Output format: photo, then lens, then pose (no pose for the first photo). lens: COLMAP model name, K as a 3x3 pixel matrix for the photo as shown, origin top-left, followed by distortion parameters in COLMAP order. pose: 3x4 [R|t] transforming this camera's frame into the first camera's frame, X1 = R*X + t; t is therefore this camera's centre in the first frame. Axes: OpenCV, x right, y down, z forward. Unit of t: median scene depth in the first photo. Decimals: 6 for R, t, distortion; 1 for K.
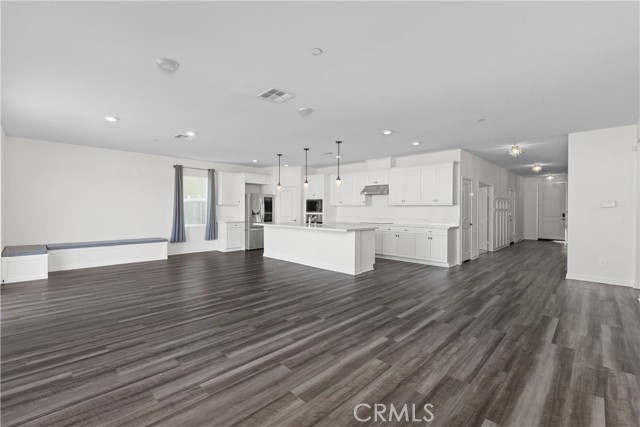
lens RADIAL K [[286.1, 0, 320.1], [0, 286.1, 209.2], [0, 0, 1]] dist [-0.001699, 0.000136]
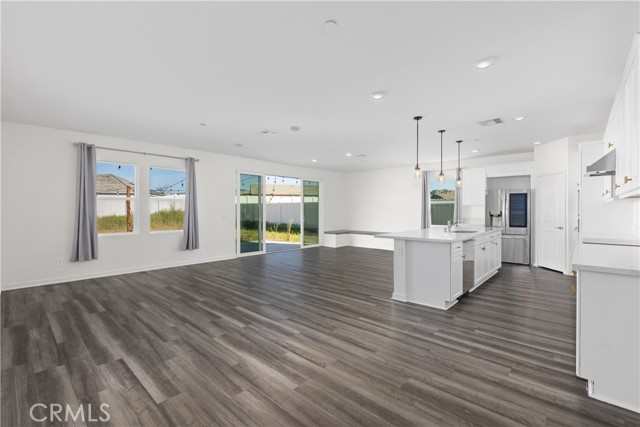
lens RADIAL K [[286.1, 0, 318.9], [0, 286.1, 212.6], [0, 0, 1]] dist [-0.001699, 0.000136]
pose [[0.019746, 0.000973, -0.999805, 1.045714], [0.003572, 0.999993, 0.001043, 0.008599], [0.999799, -0.003592, 0.019742, 0.975677]]
